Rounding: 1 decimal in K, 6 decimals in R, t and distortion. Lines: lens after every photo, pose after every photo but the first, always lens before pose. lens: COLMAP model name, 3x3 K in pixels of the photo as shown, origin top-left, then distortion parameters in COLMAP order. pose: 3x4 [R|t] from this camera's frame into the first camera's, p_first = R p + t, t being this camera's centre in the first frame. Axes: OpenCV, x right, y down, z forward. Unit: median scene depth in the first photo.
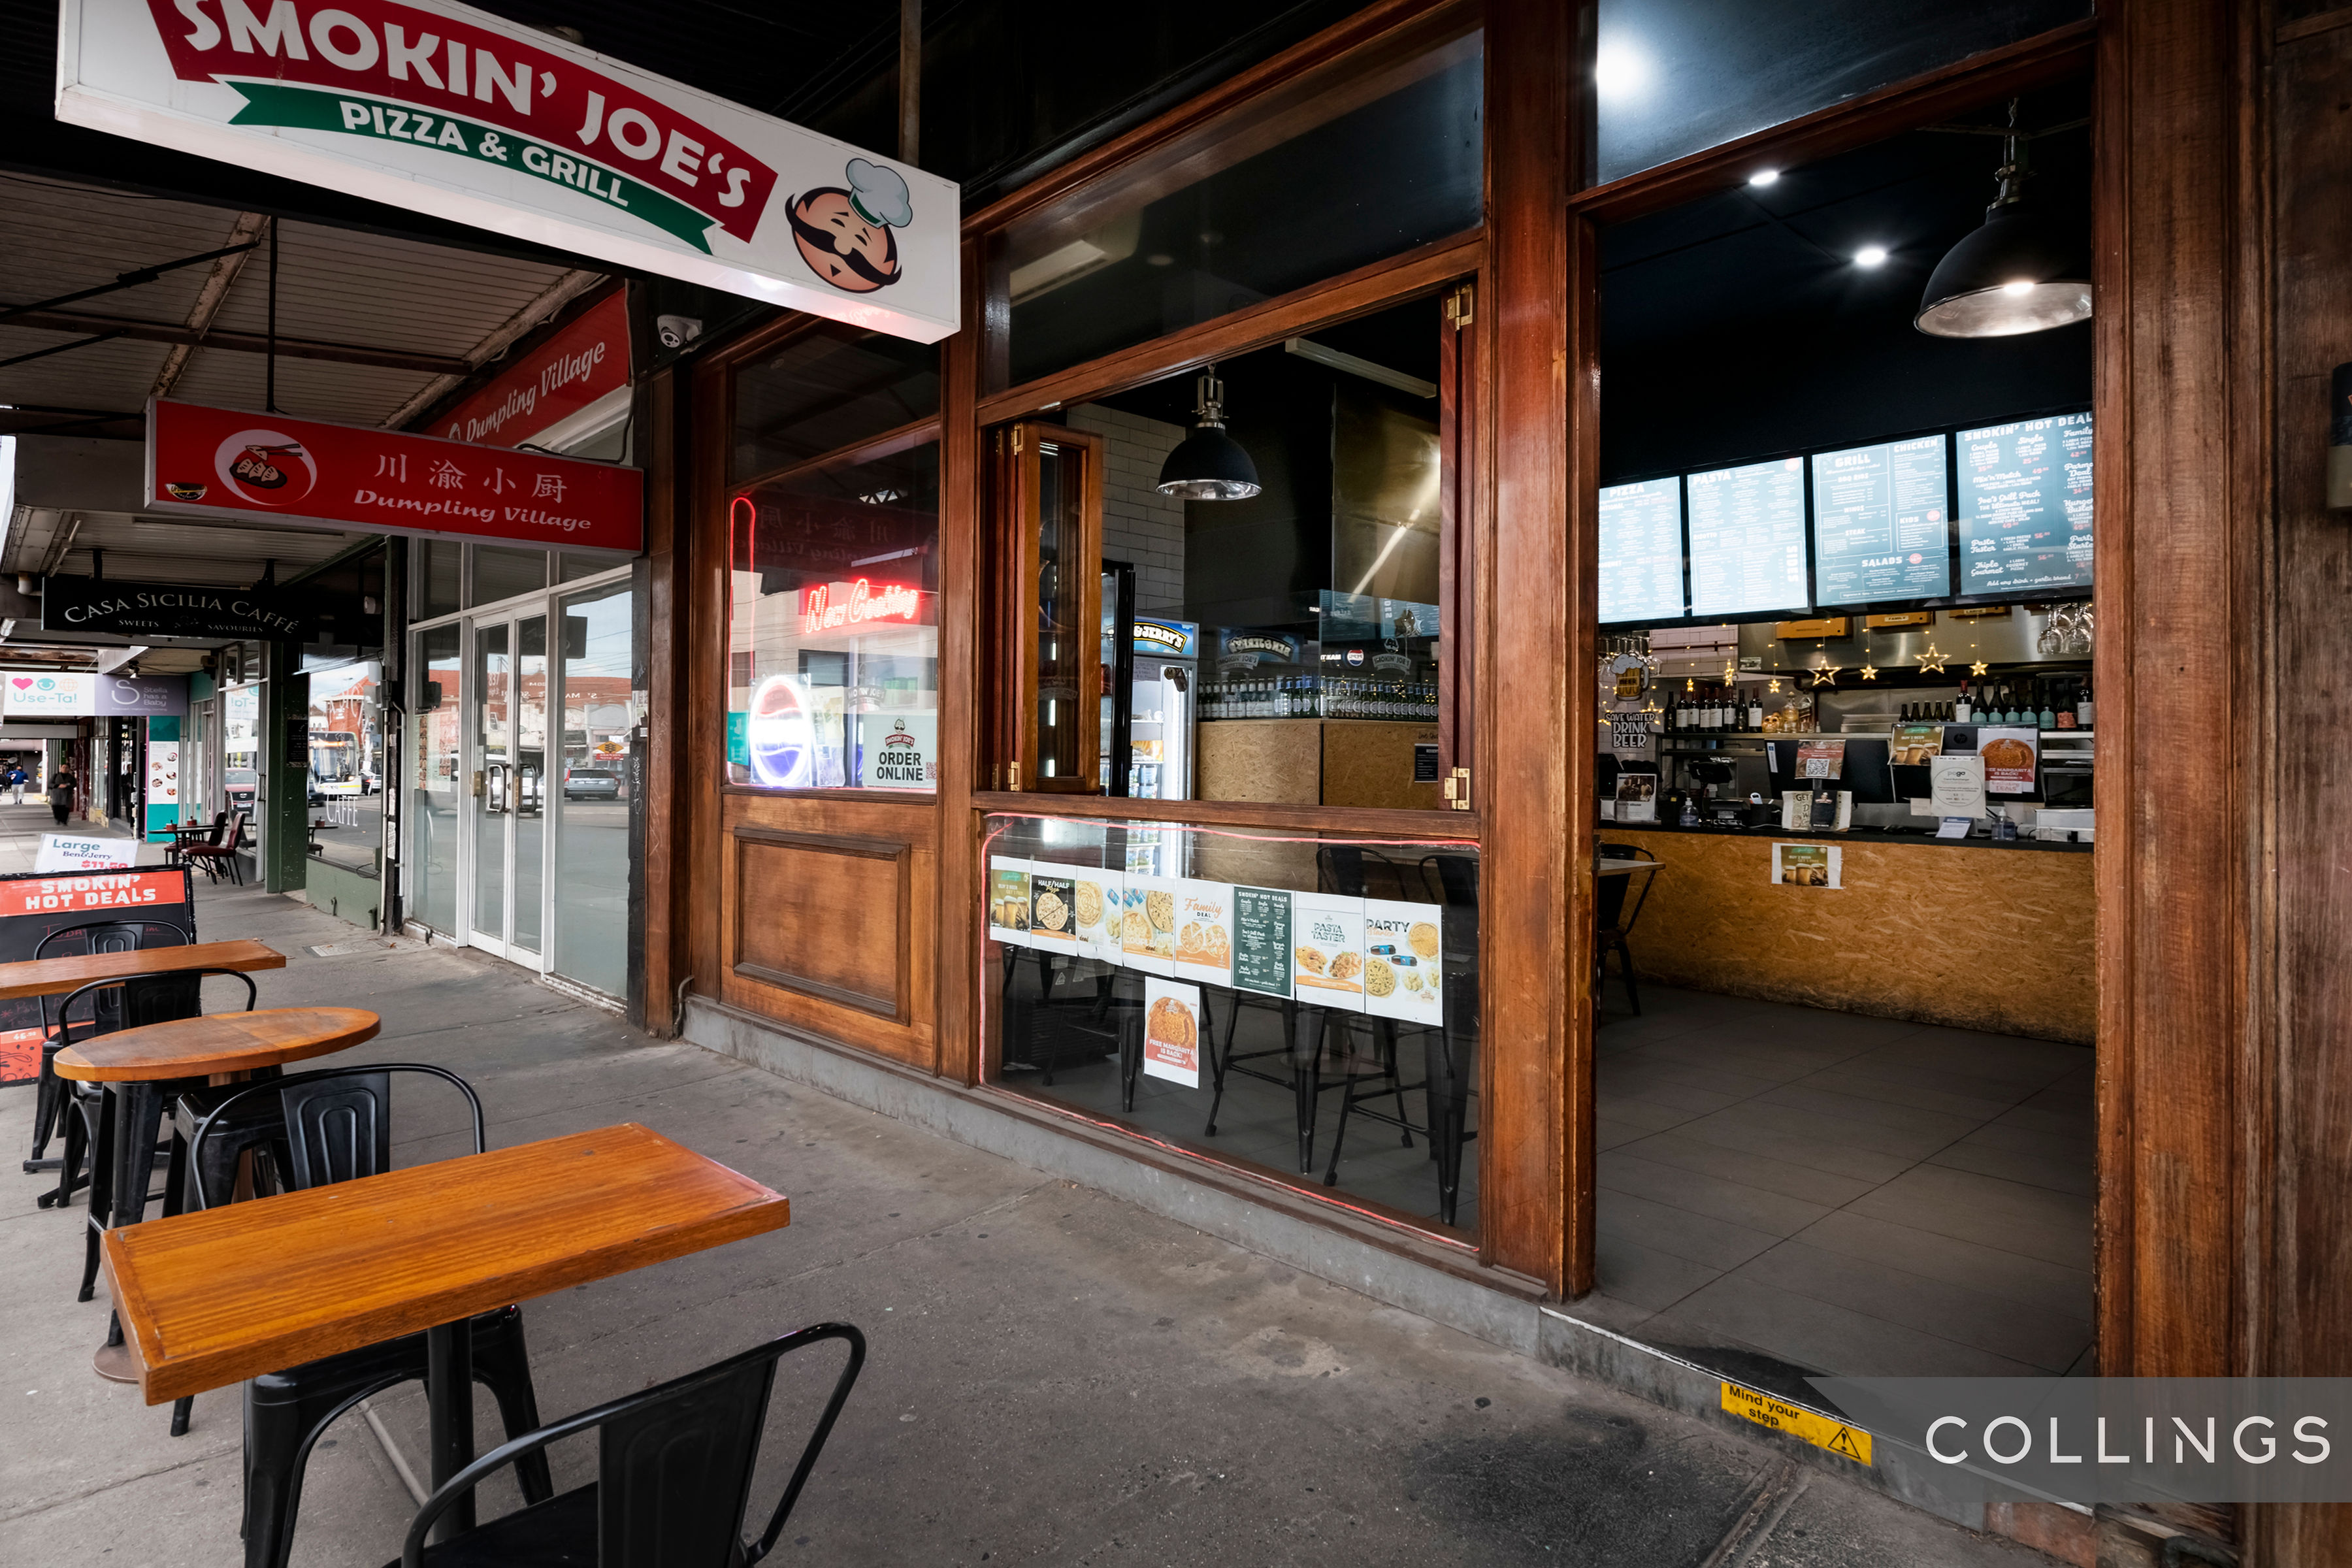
lens RADIAL K [[1223.8, 0, 897.6], [0, 1223.8, 767.5], [0, 0, 1]] dist [-0.001106, -0.001093]
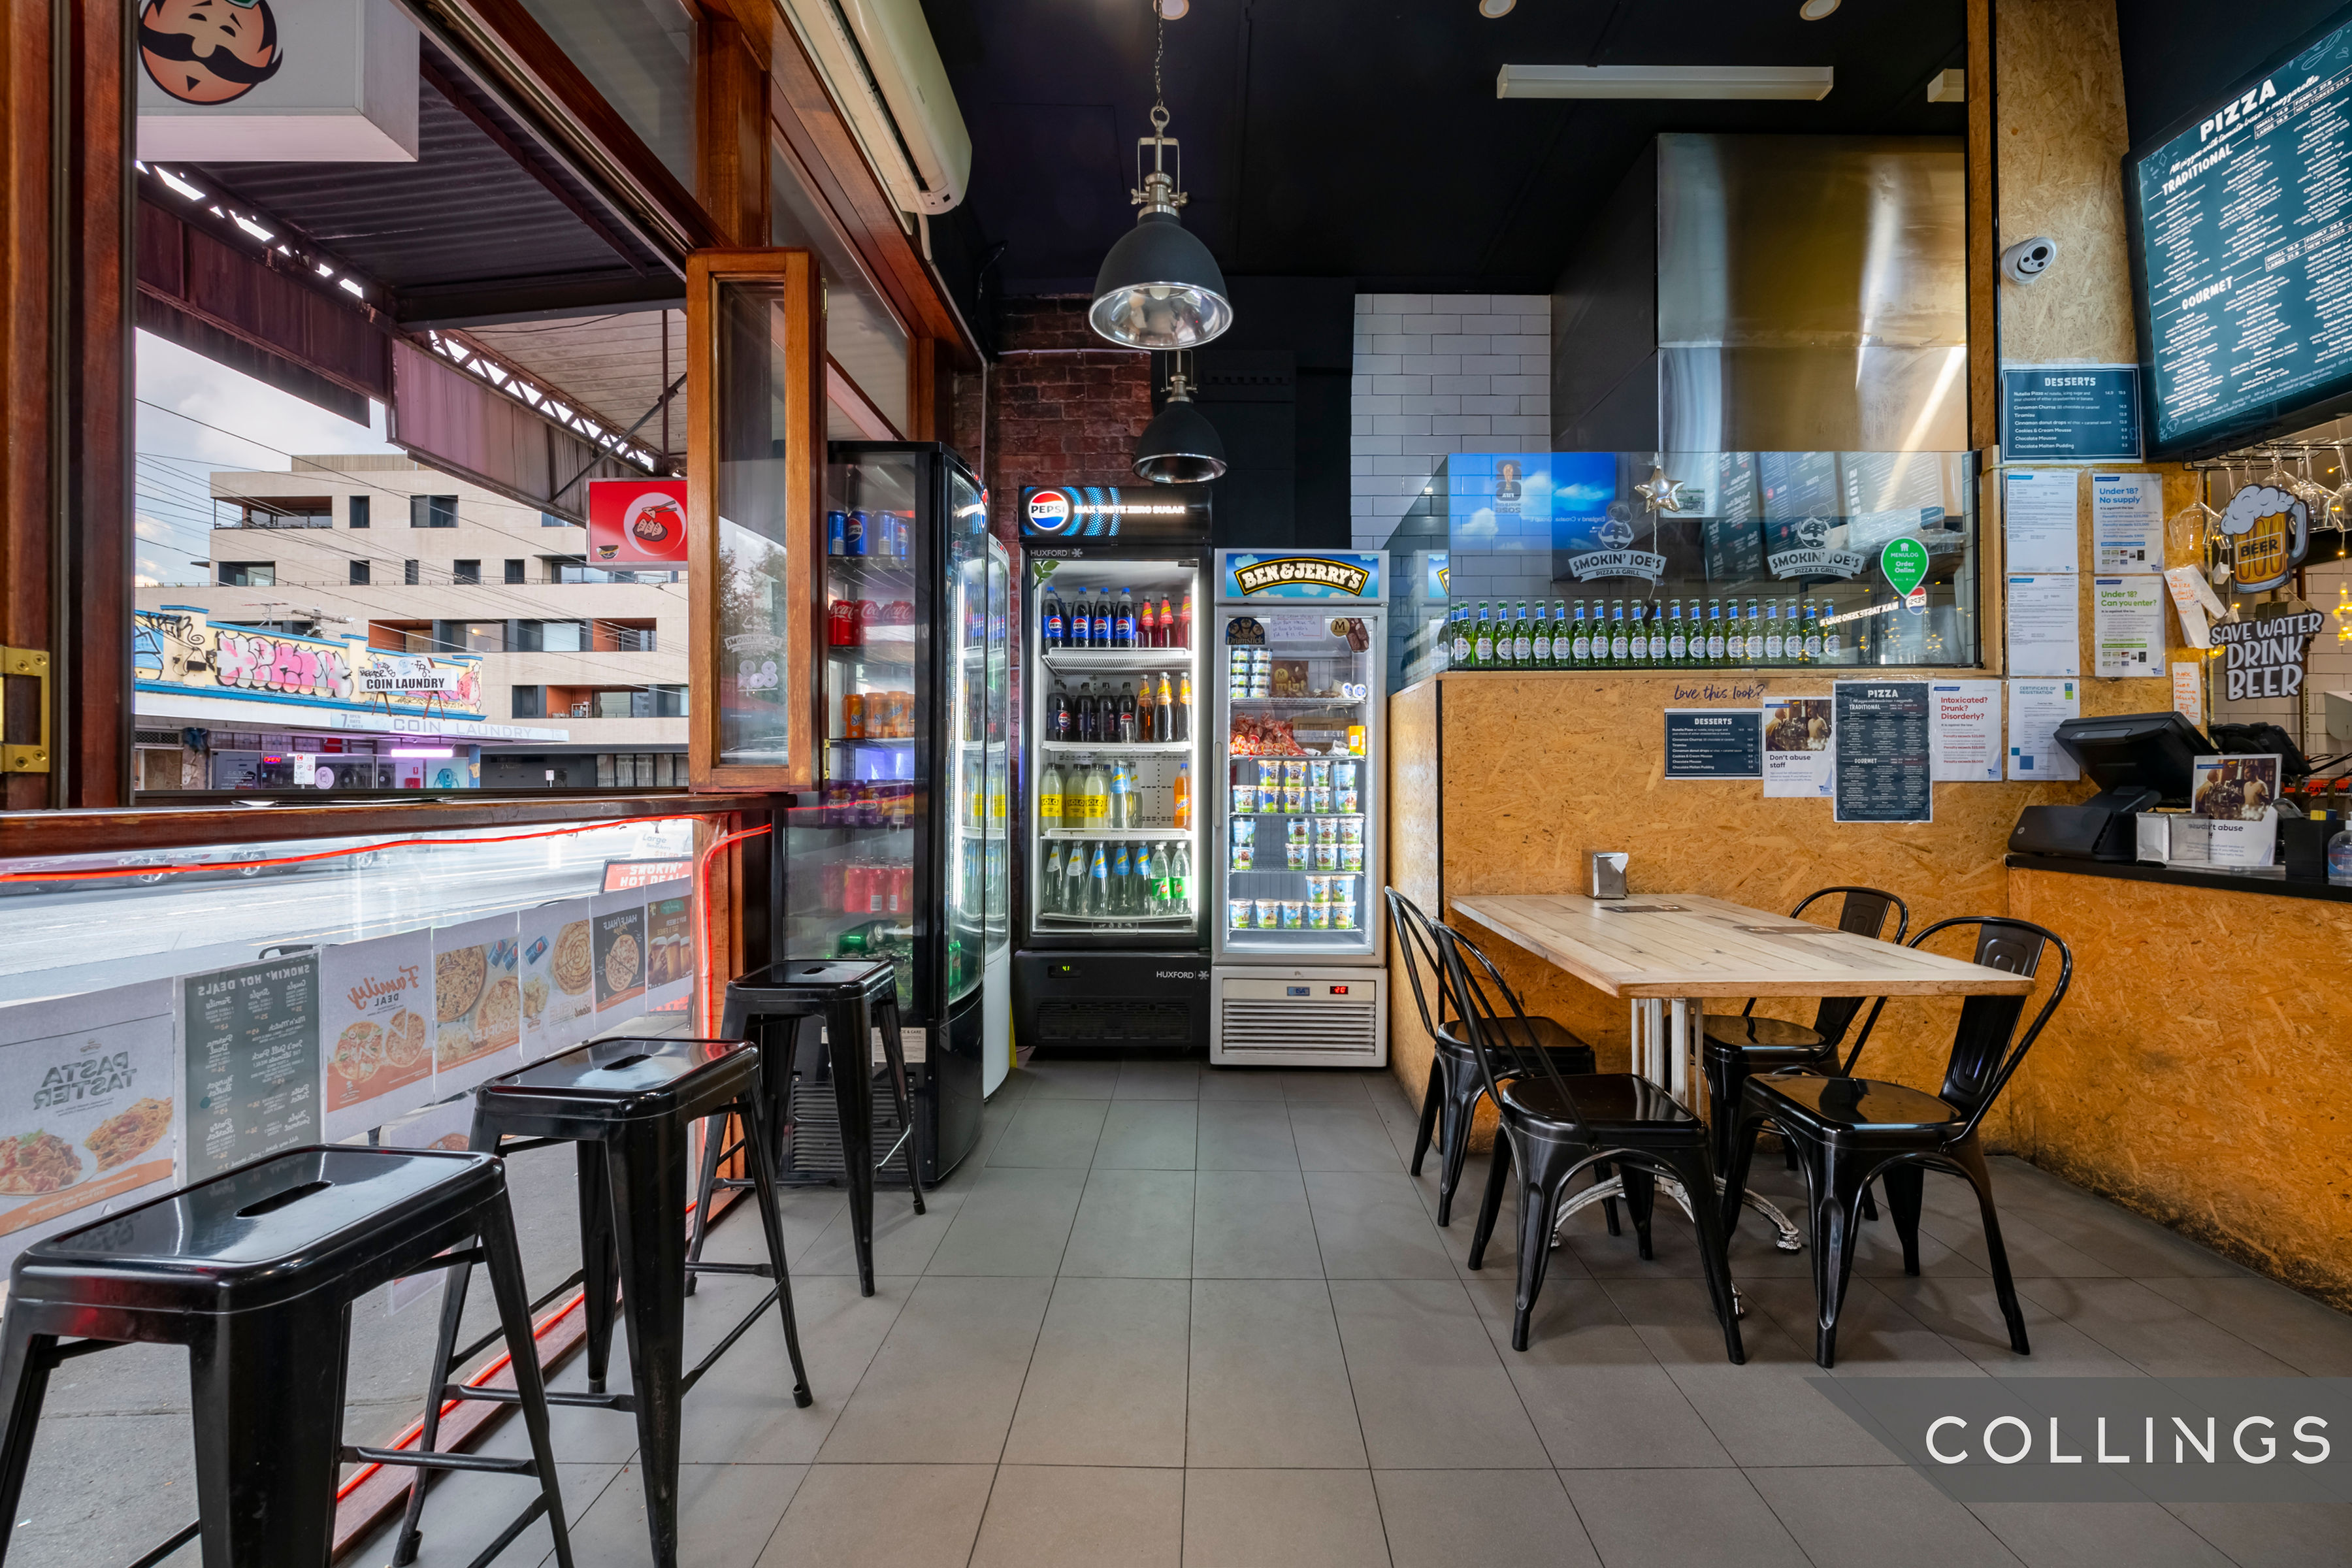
lens RADIAL K [[1001.7, 0, 1184.5], [0, 1001.7, 787.7], [0, 0, 1]] dist [-0.000192, -0.000801]
pose [[0.836762, -0.003184, -0.547558, 0.572455], [0.000605, 0.999988, -0.004891, 0.020894], [0.547567, 0.003761, 0.836753, 0.595384]]
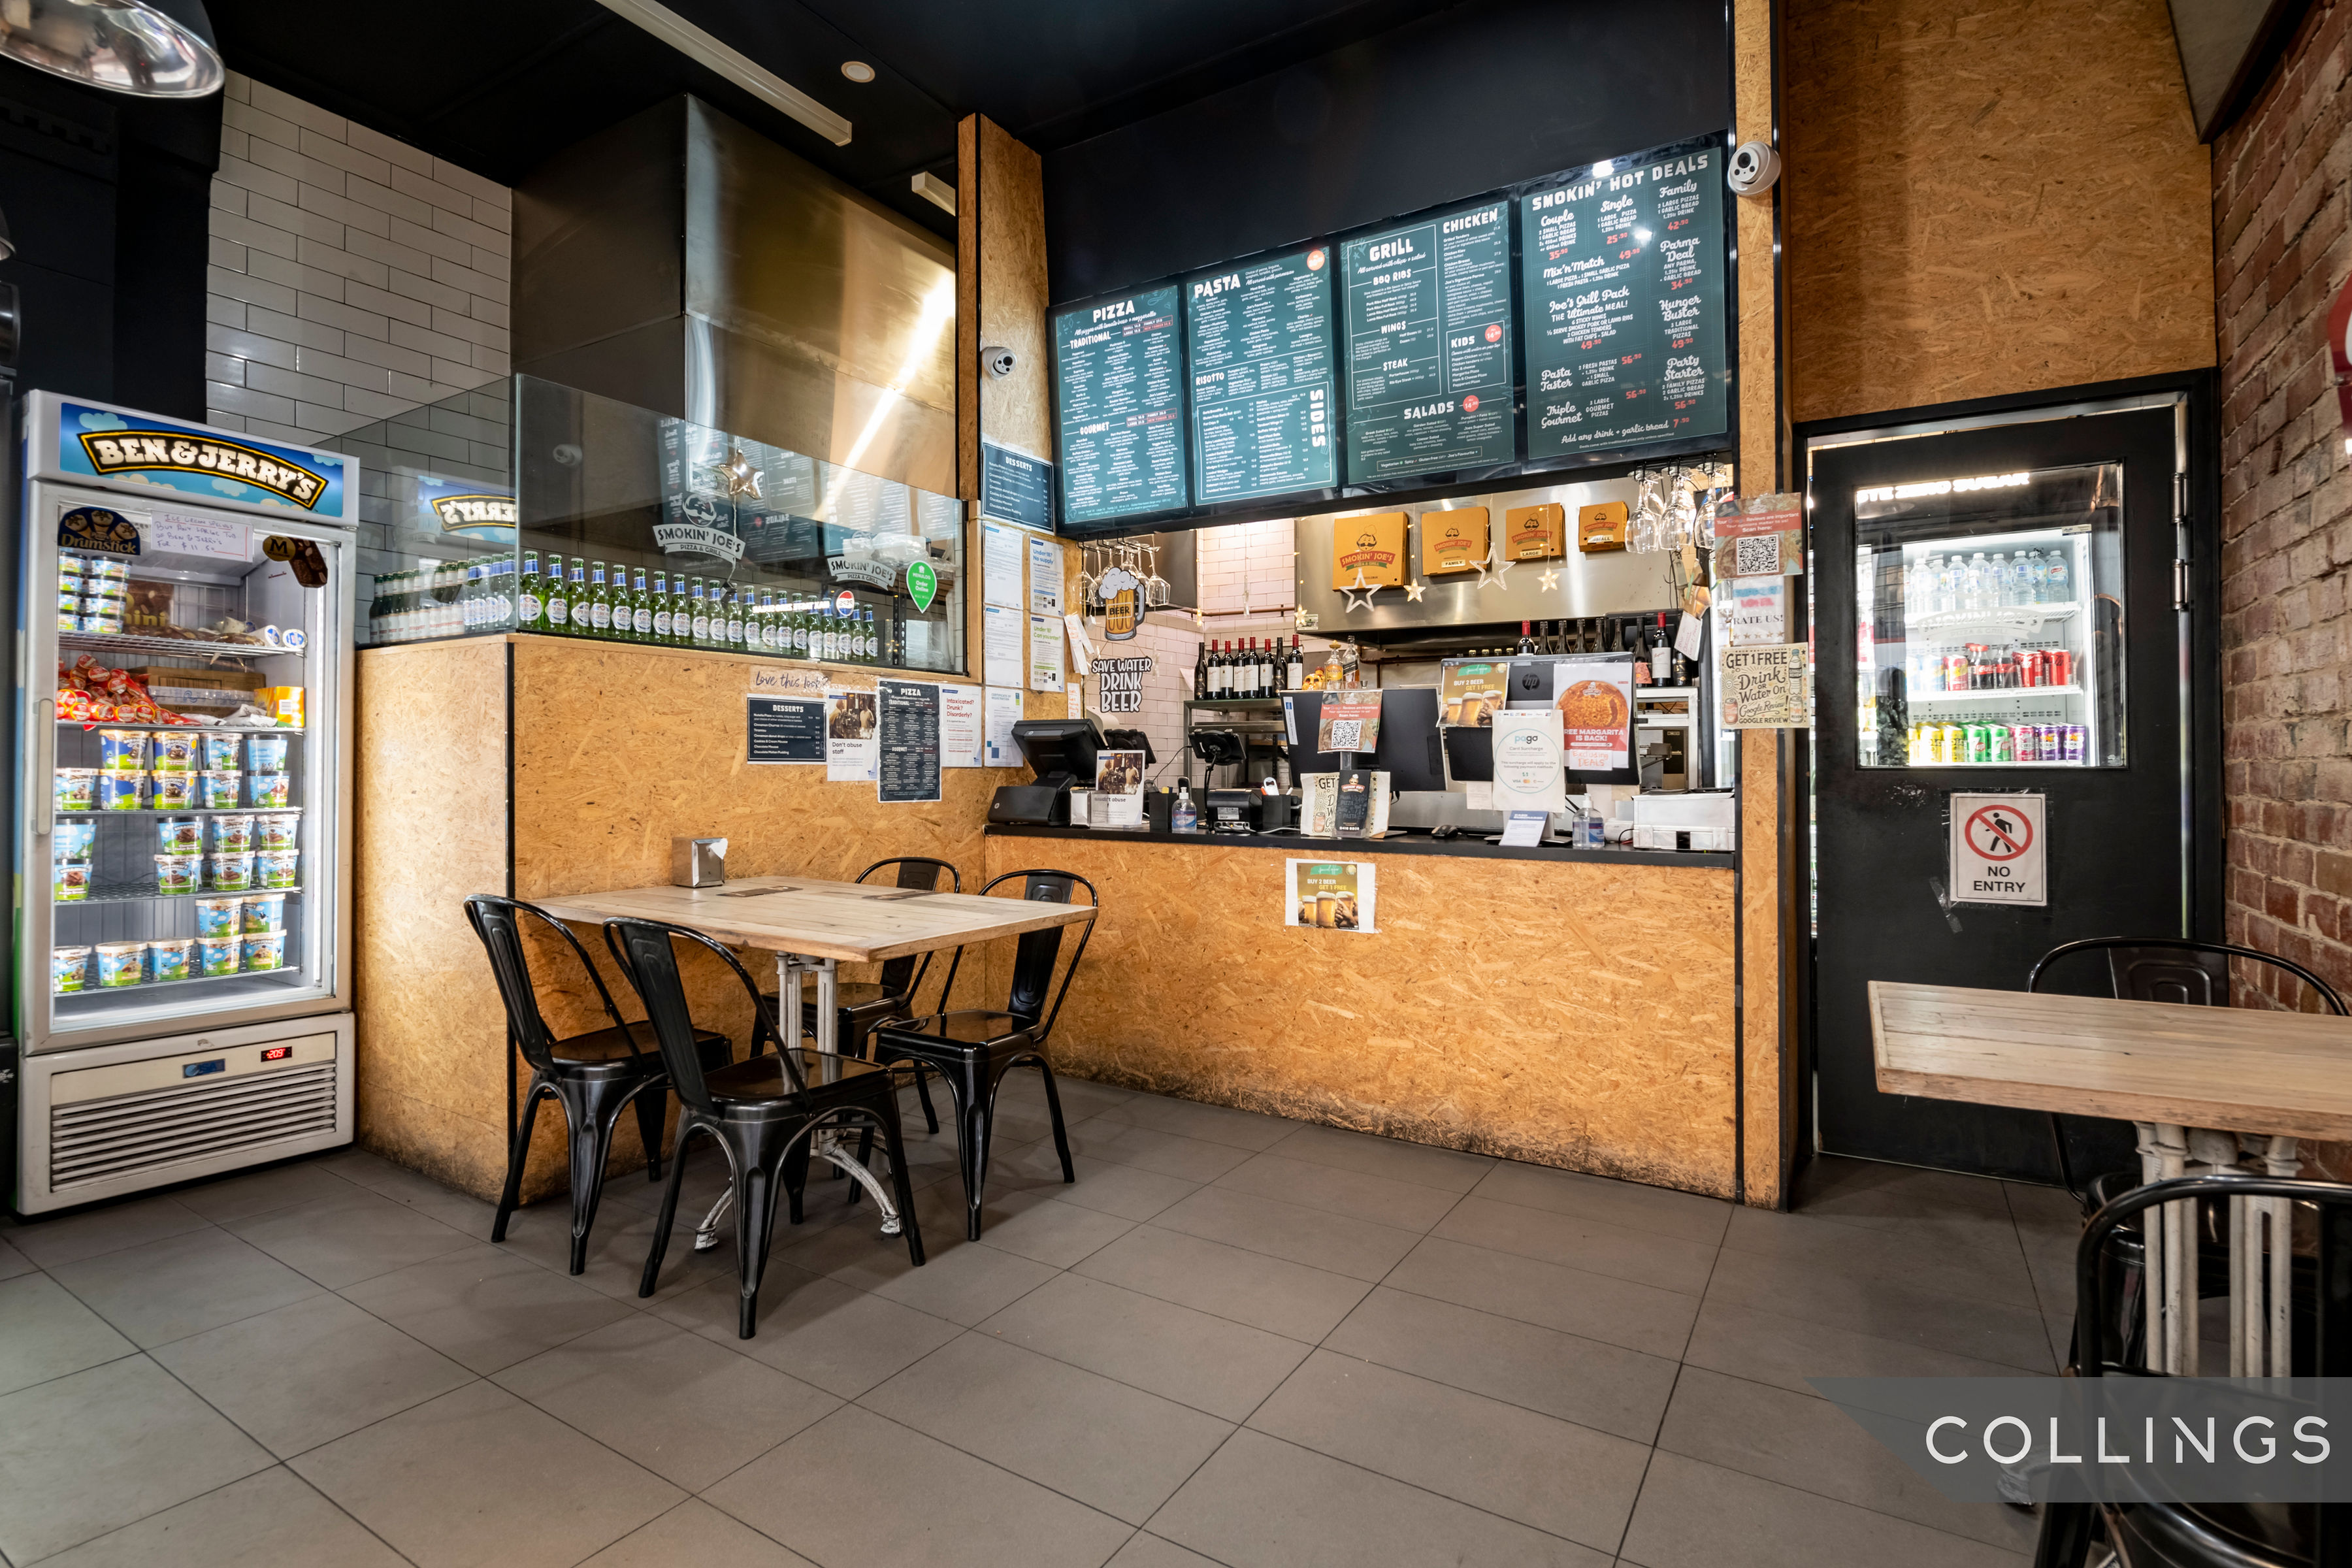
lens RADIAL K [[1153.9, 0, 1174.4], [0, 1153.9, 775.2], [0, 0, 1]] dist [-0.010004, -0.000175]
pose [[0.904802, -0.003333, 0.425819, 0.440607], [0.003913, 0.999992, -0.000487, 0.021280], [-0.425814, 0.002107, 0.904808, 0.527637]]
